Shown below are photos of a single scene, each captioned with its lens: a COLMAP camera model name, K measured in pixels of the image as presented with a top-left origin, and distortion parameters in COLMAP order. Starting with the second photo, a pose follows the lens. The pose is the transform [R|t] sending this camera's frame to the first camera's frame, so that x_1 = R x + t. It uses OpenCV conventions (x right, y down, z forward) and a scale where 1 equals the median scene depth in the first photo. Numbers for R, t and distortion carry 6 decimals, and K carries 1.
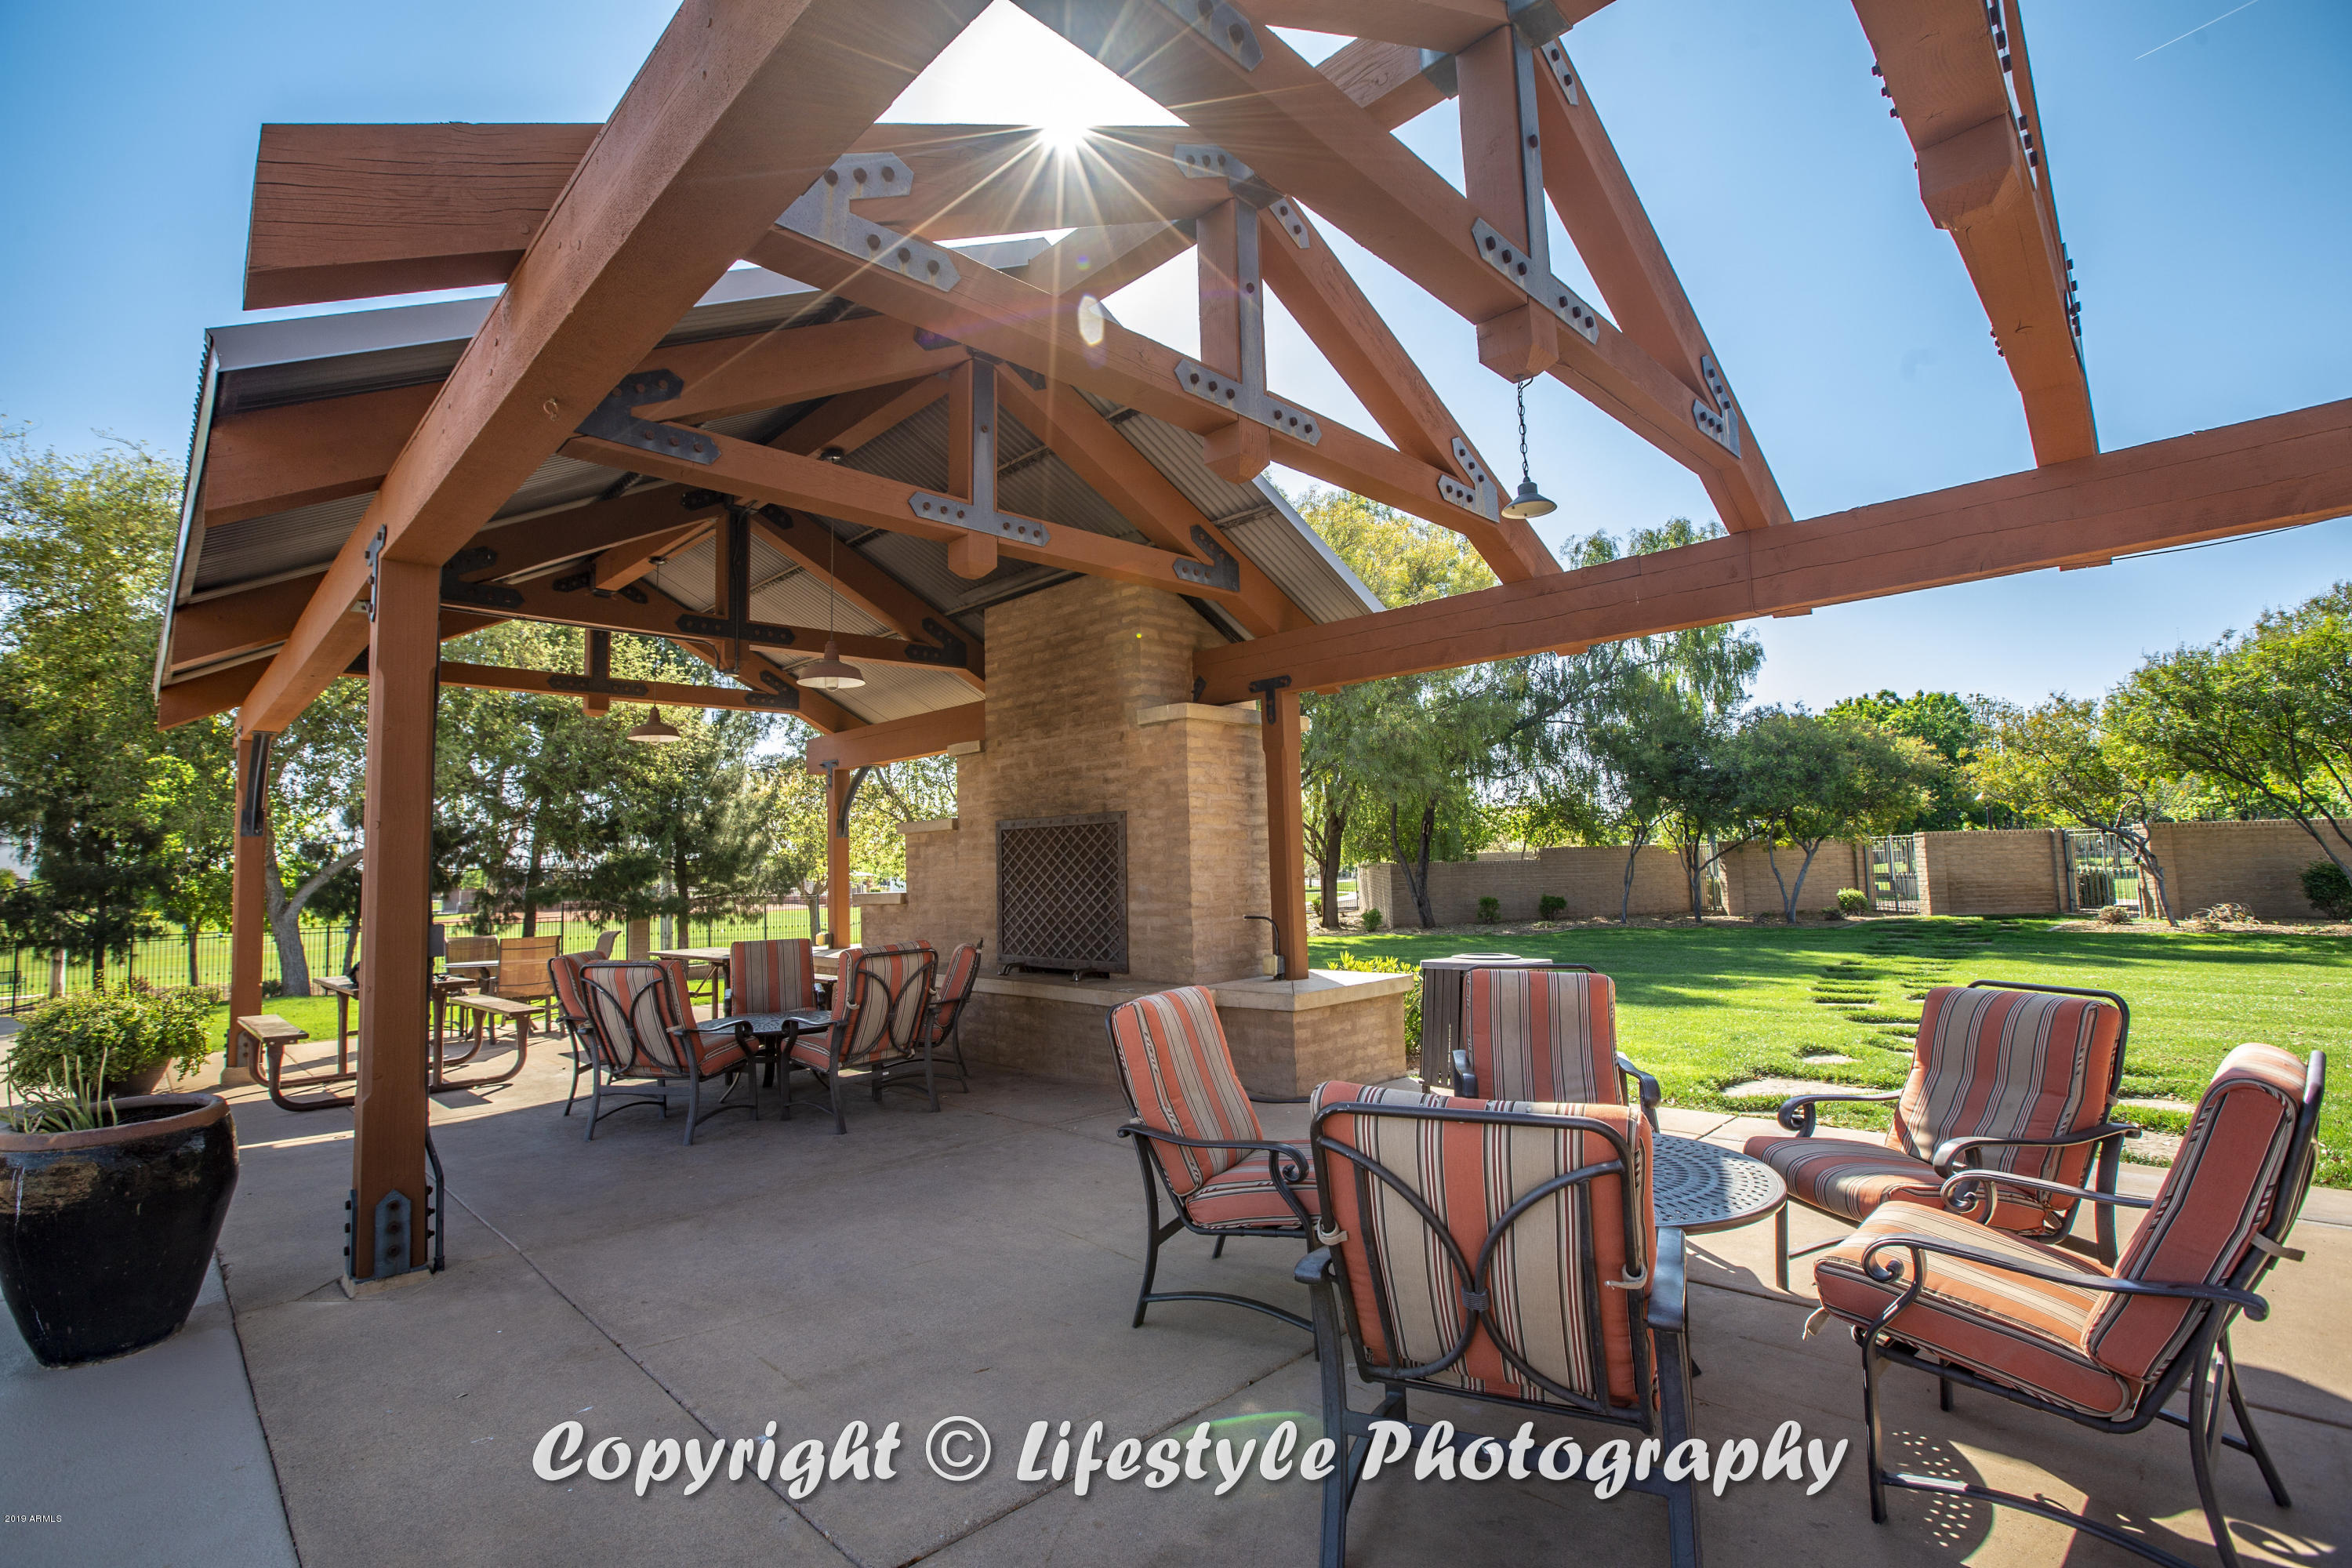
lens RADIAL K [[1069.5, 0, 1123.1], [0, 1069.5, 792.1], [0, 0, 1]] dist [-0.042191, 0.006639]
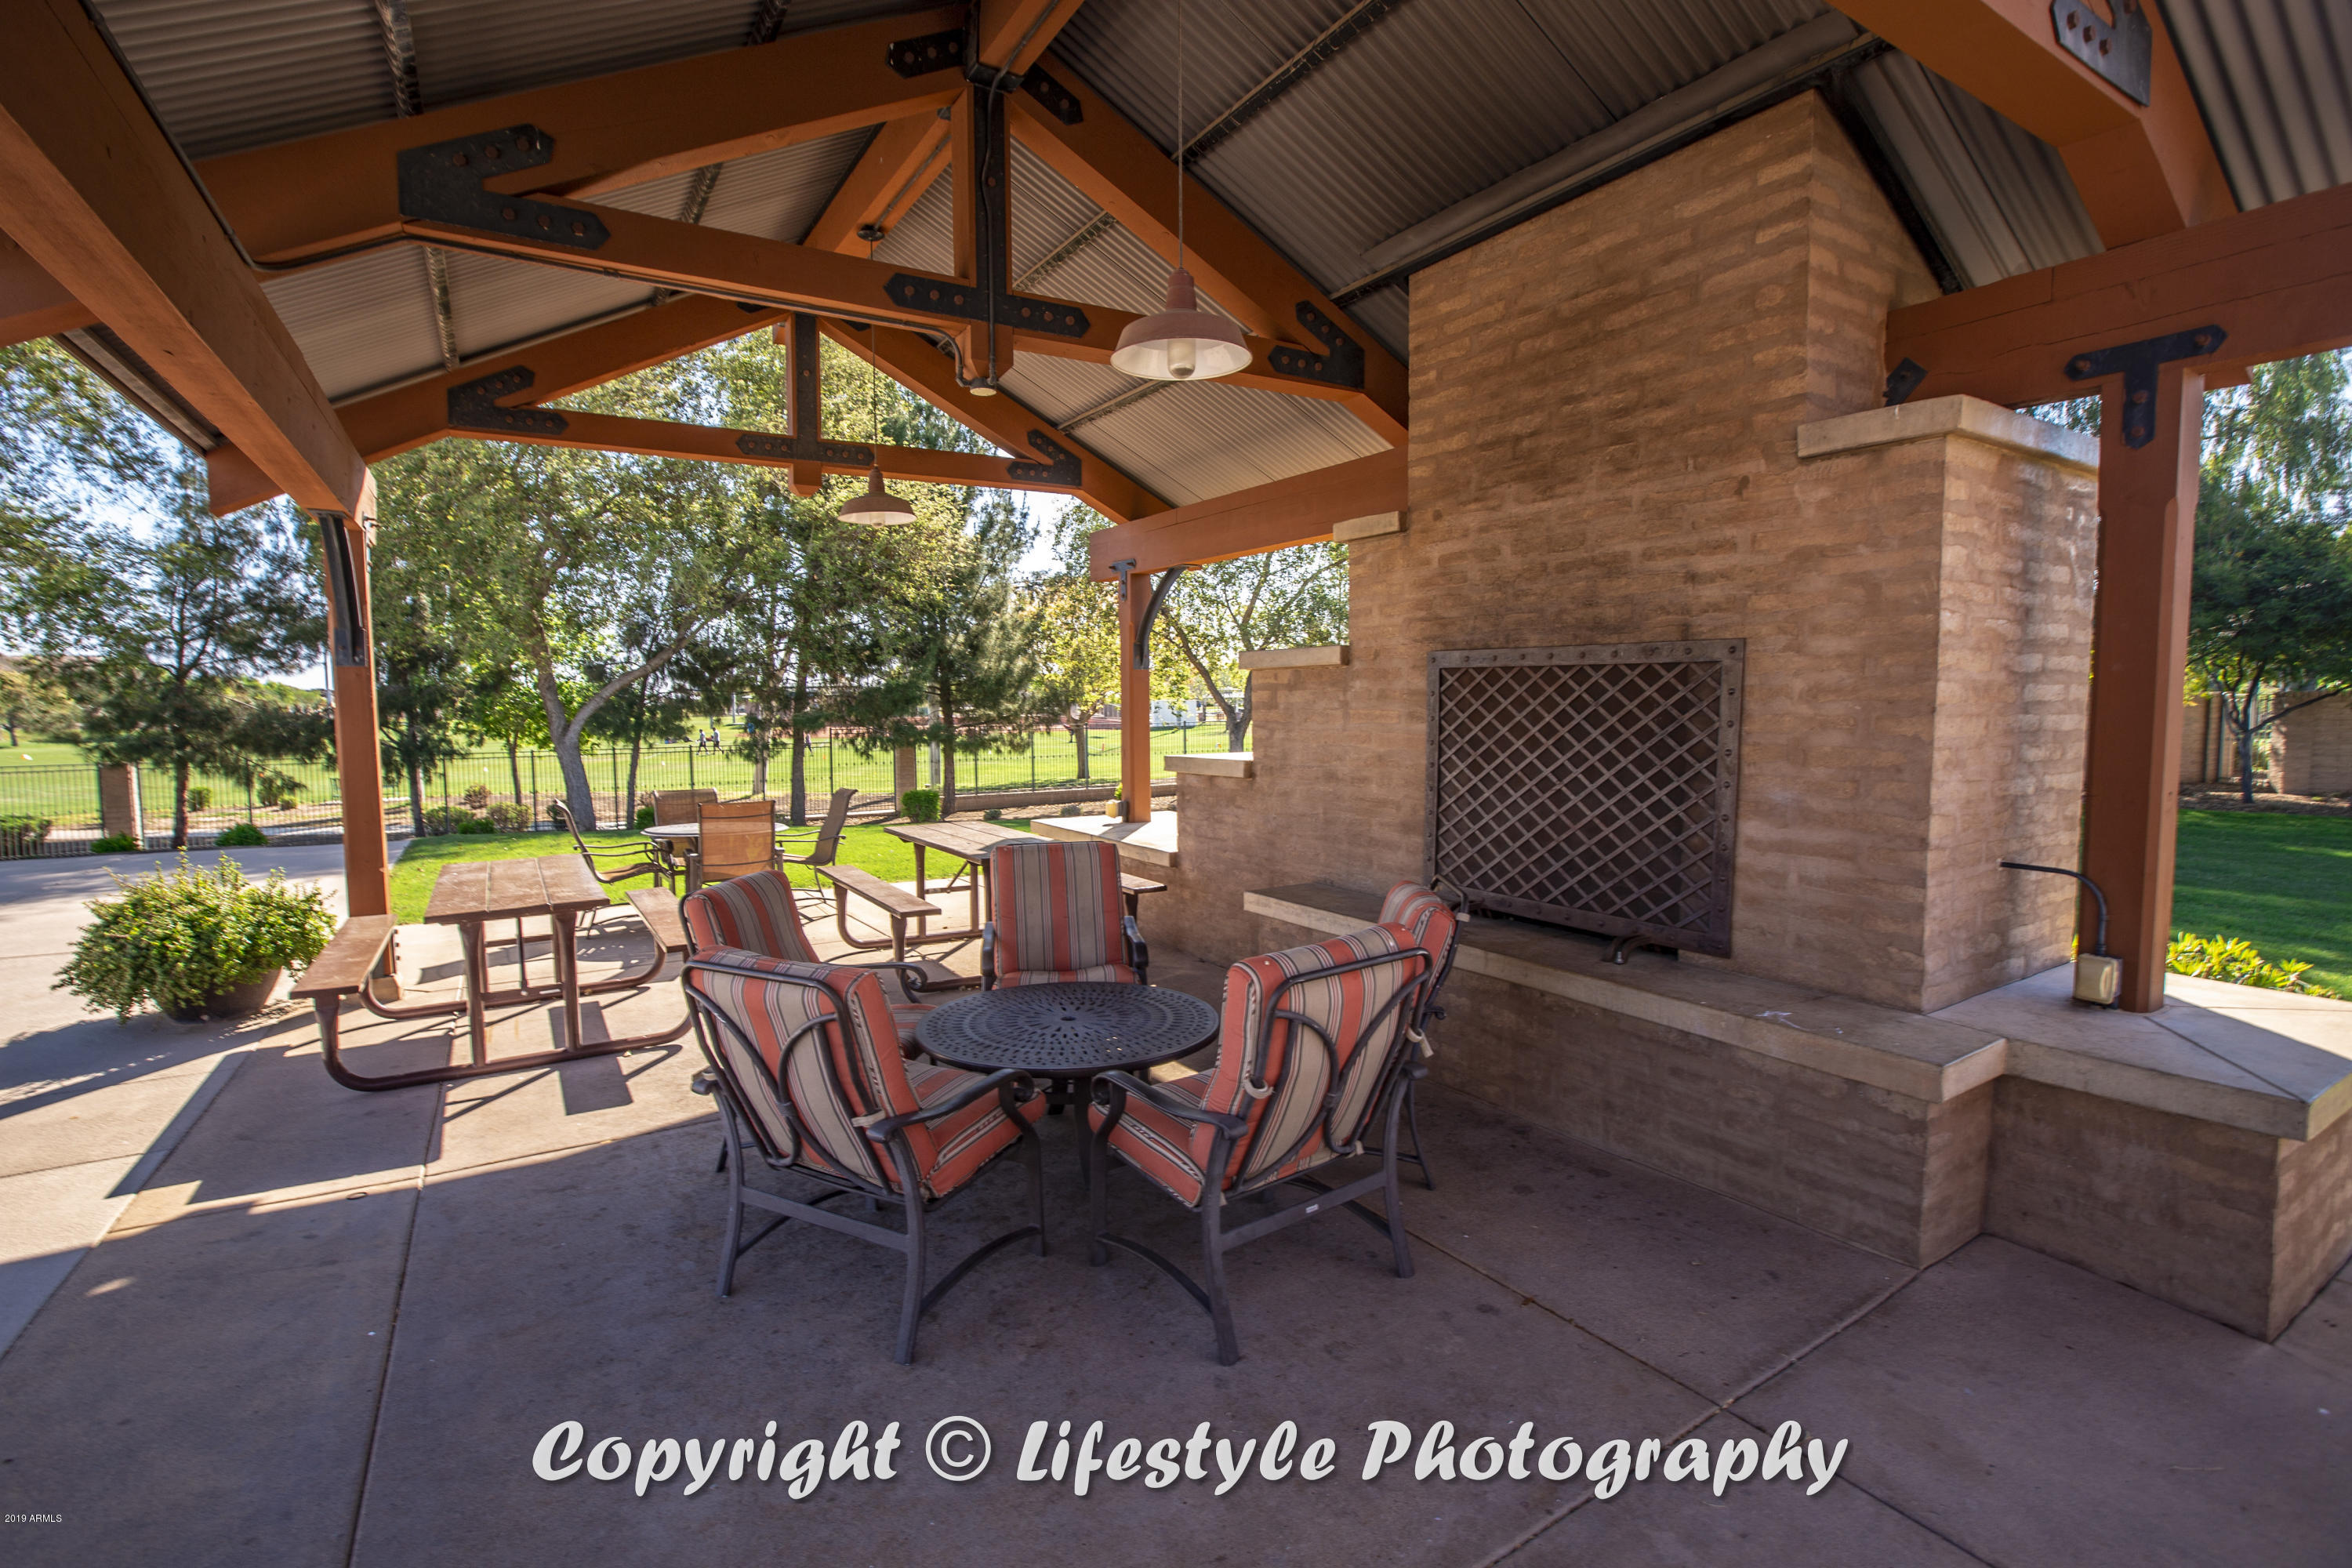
lens RADIAL K [[1069.5, 0, 1153.3], [0, 1069.5, 795.8], [0, 0, 1]] dist [-0.042191, 0.006639]
pose [[0.978116, 0.038066, -0.204549, -0.145694], [-0.003341, 0.985868, 0.167488, 0.007543], [0.208034, -0.163139, 0.964421, 0.408454]]
